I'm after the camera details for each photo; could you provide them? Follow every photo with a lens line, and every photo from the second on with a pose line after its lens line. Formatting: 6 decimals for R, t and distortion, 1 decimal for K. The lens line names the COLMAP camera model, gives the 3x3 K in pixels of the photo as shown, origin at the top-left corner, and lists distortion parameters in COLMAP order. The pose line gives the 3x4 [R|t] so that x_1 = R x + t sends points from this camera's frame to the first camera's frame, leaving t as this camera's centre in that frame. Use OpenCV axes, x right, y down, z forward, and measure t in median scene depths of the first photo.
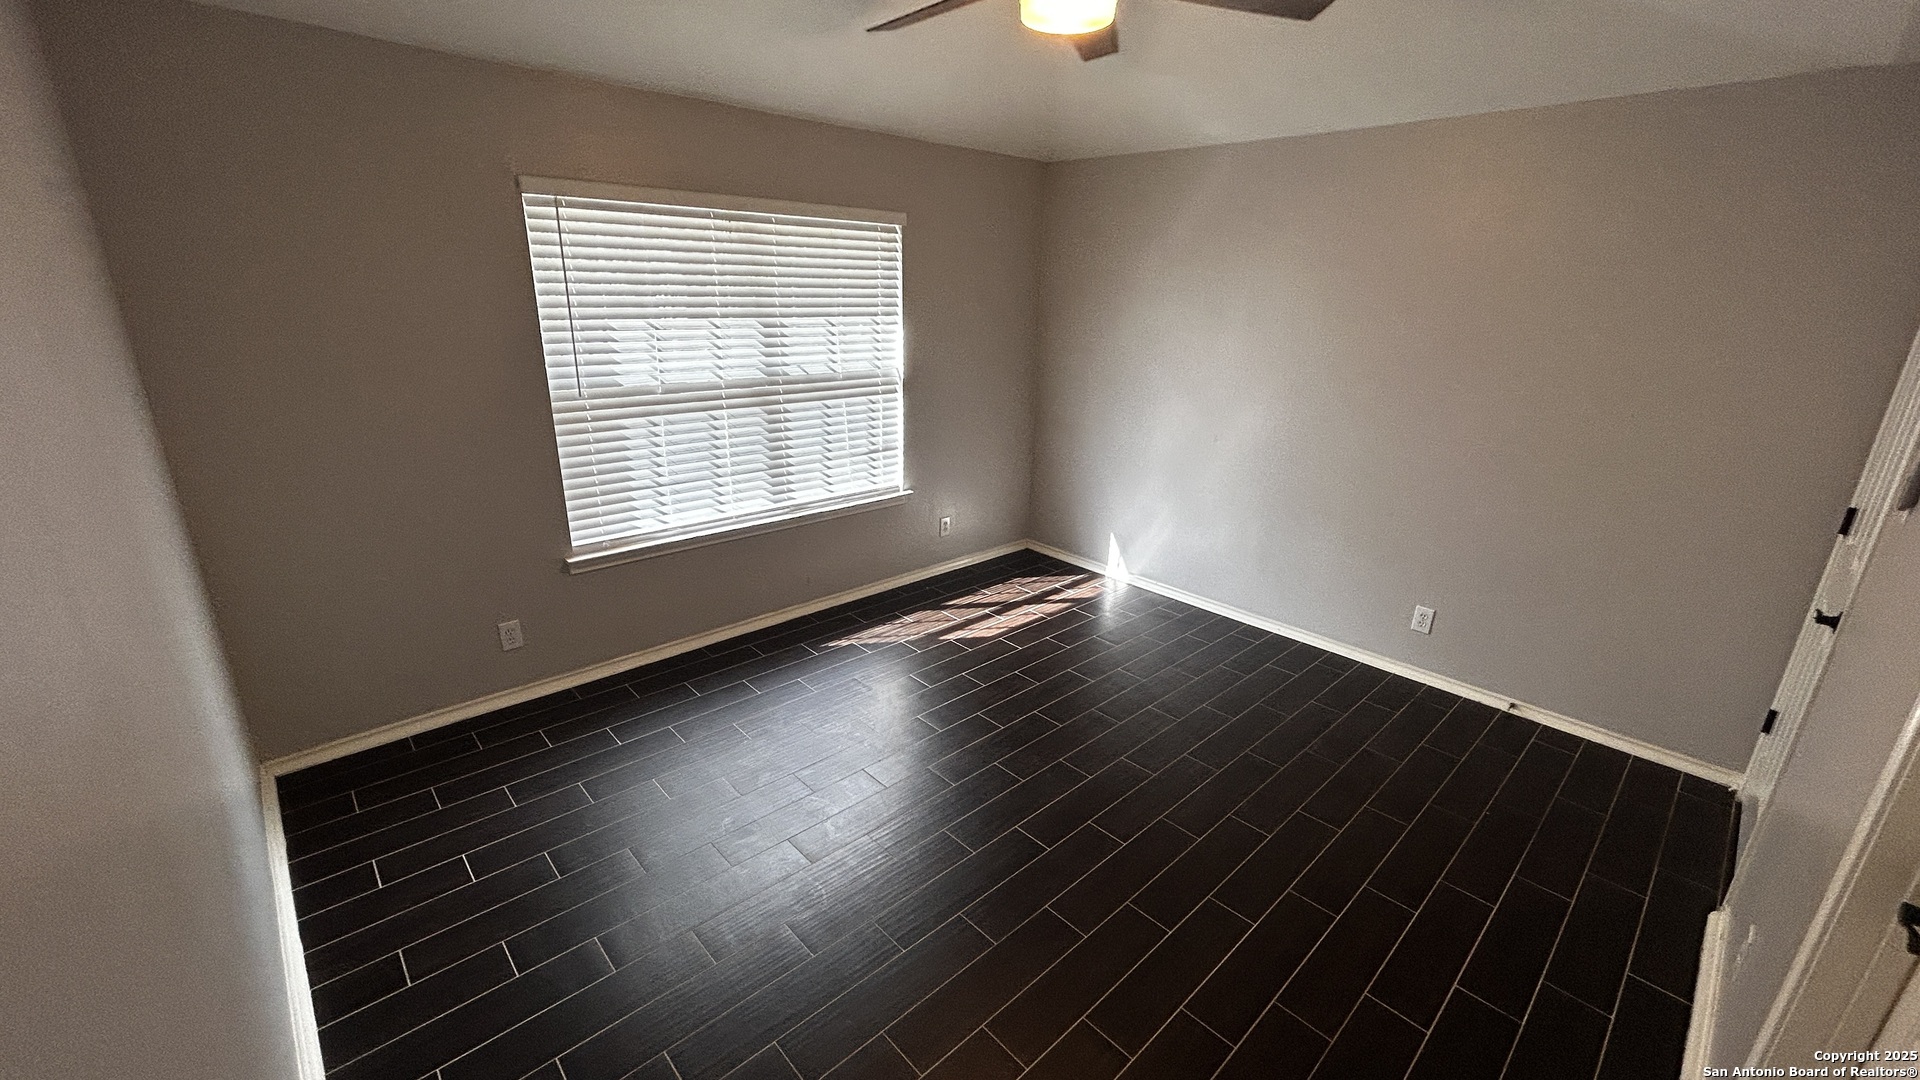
lens RADIAL K [[771.2, 0, 950.4], [0, 771.2, 542.7], [0, 0, 1]] dist [-0.003519, 0.001324]
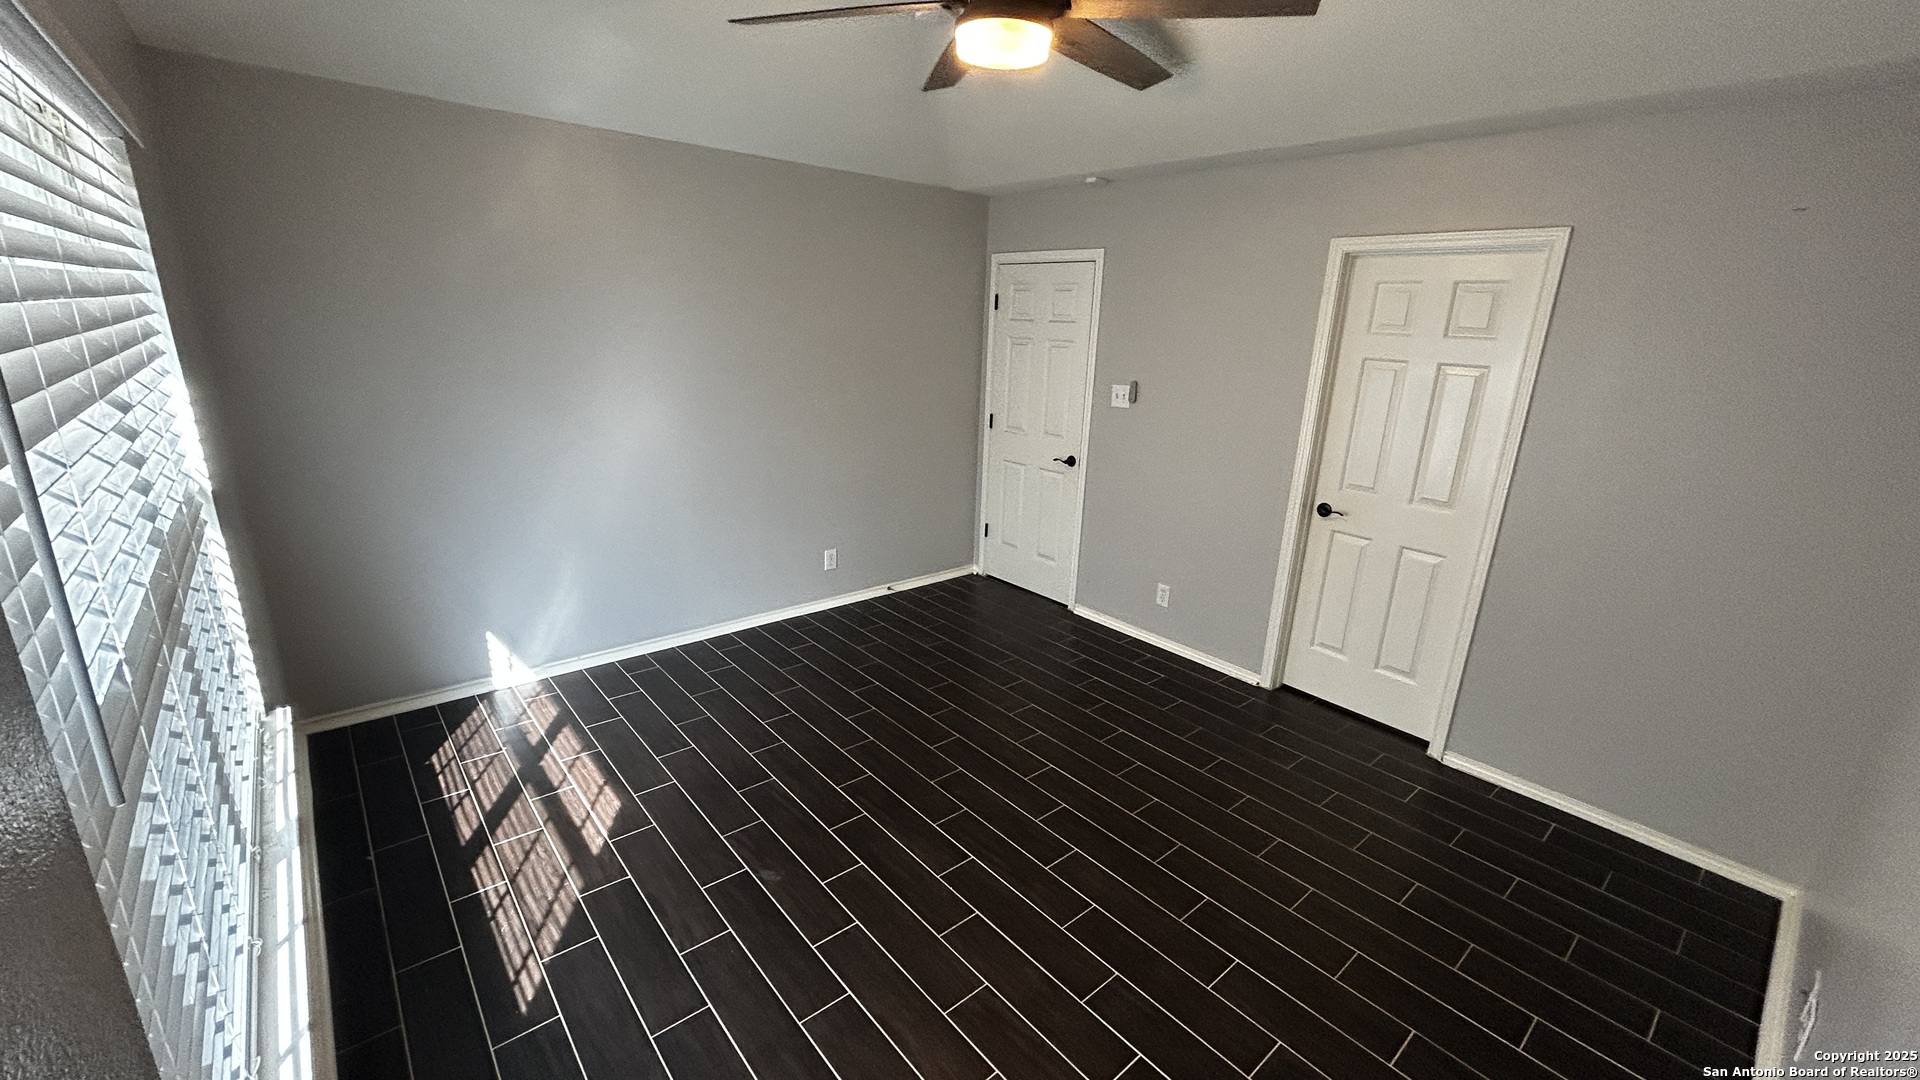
lens RADIAL K [[771.2, 0, 976.3], [0, 771.2, 549.9], [0, 0, 1]] dist [-0.003519, 0.001324]
pose [[0.010810, -0.306456, 0.951823, -0.501297], [0.280108, 0.914697, 0.291322, -0.185568], [-0.959908, 0.263464, 0.095728, 0.551370]]
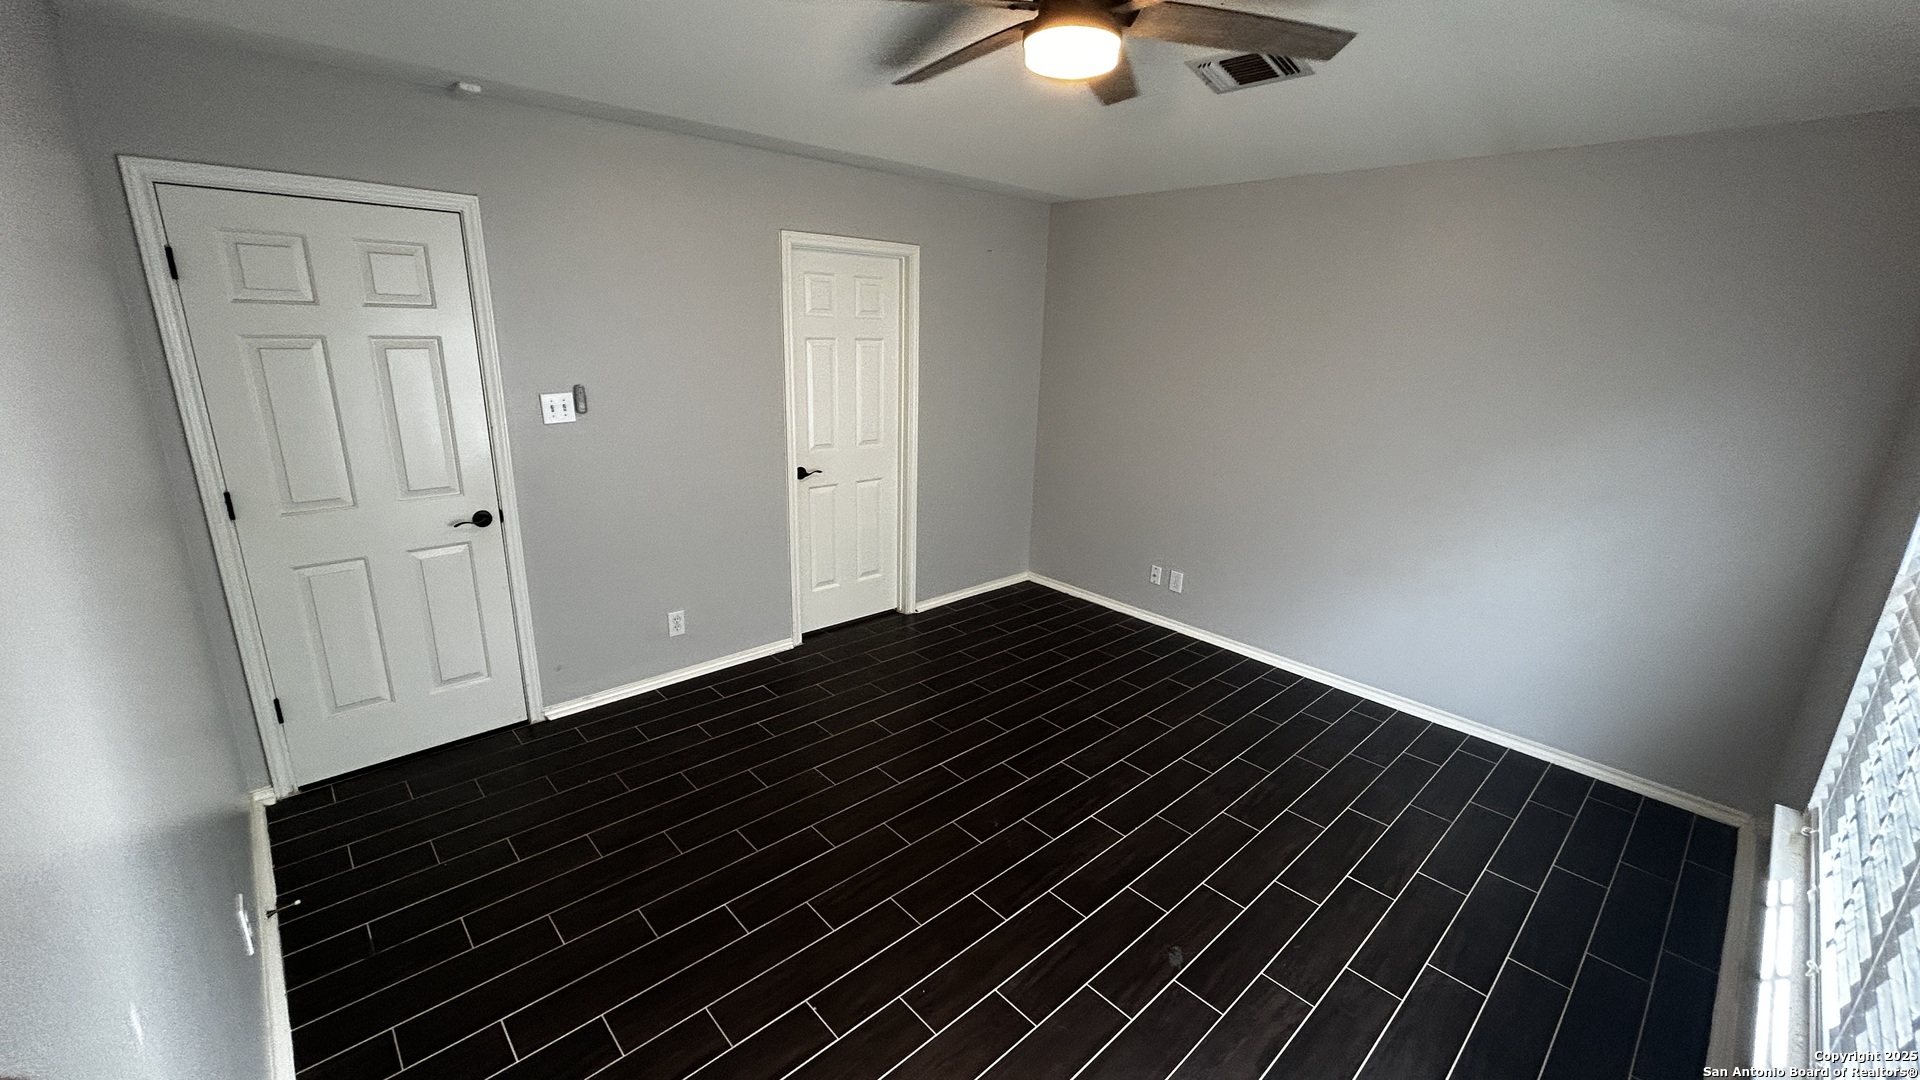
lens RADIAL K [[771.2, 0, 949.4], [0, 771.2, 545.2], [0, 0, 1]] dist [-0.003519, 0.001324]
pose [[-0.998647, -0.042623, -0.029805, 0.156899], [-0.052009, 0.819964, 0.570047, -0.354679], [0.000142, 0.570826, -0.821071, 1.091617]]
